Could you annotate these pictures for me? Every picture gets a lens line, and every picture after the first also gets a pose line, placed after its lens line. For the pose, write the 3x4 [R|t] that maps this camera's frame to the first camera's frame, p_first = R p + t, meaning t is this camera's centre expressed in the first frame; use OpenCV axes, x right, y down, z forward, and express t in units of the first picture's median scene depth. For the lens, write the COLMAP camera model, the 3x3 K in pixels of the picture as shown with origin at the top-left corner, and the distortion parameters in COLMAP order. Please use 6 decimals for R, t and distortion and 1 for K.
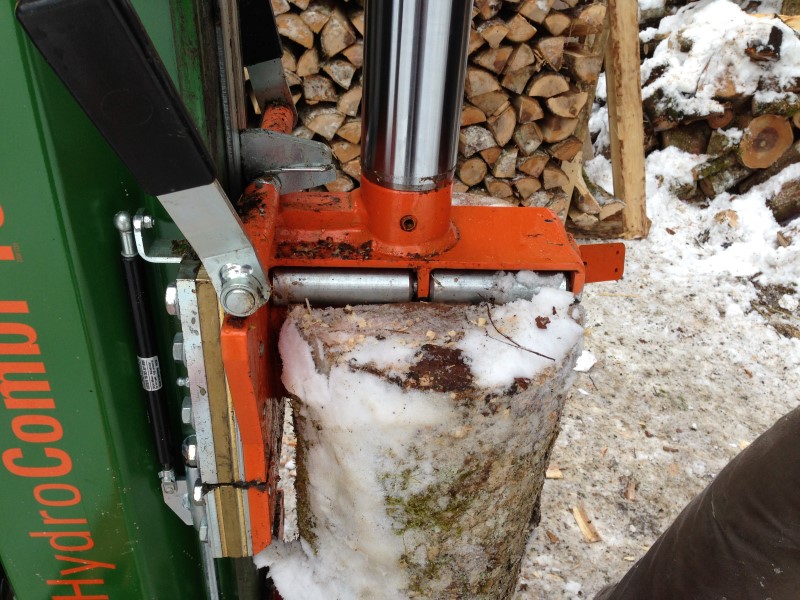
lens RADIAL K [[748.9, 0, 411.6], [0, 748.9, 313.8], [0, 0, 1]] dist [0.033623, 0.000000]
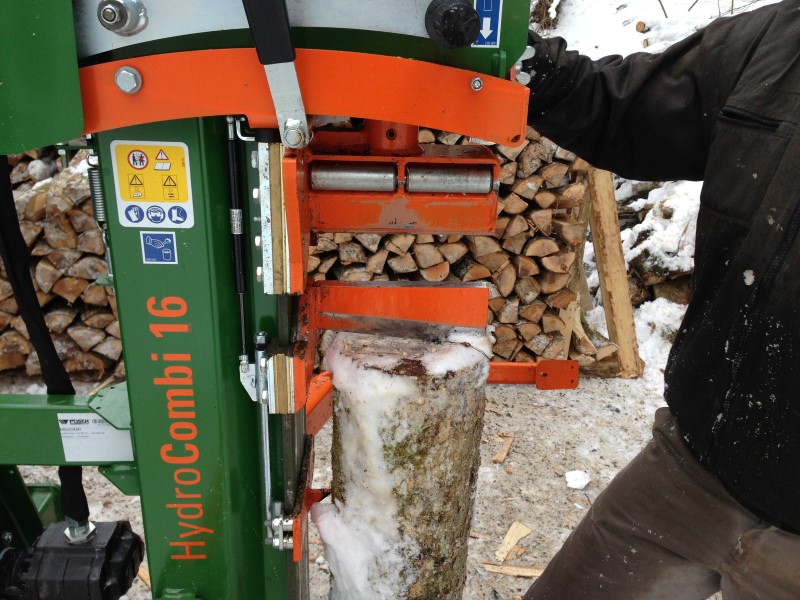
lens RADIAL K [[748.9, 0, 403.3], [0, 748.9, 302.0], [0, 0, 1]] dist [0.033623, 0.000000]
pose [[0.998684, -0.011041, -0.050081, 0.020348], [-0.000756, 0.973274, -0.229647, 0.058681], [0.051278, 0.229383, 0.971985, -0.159895]]
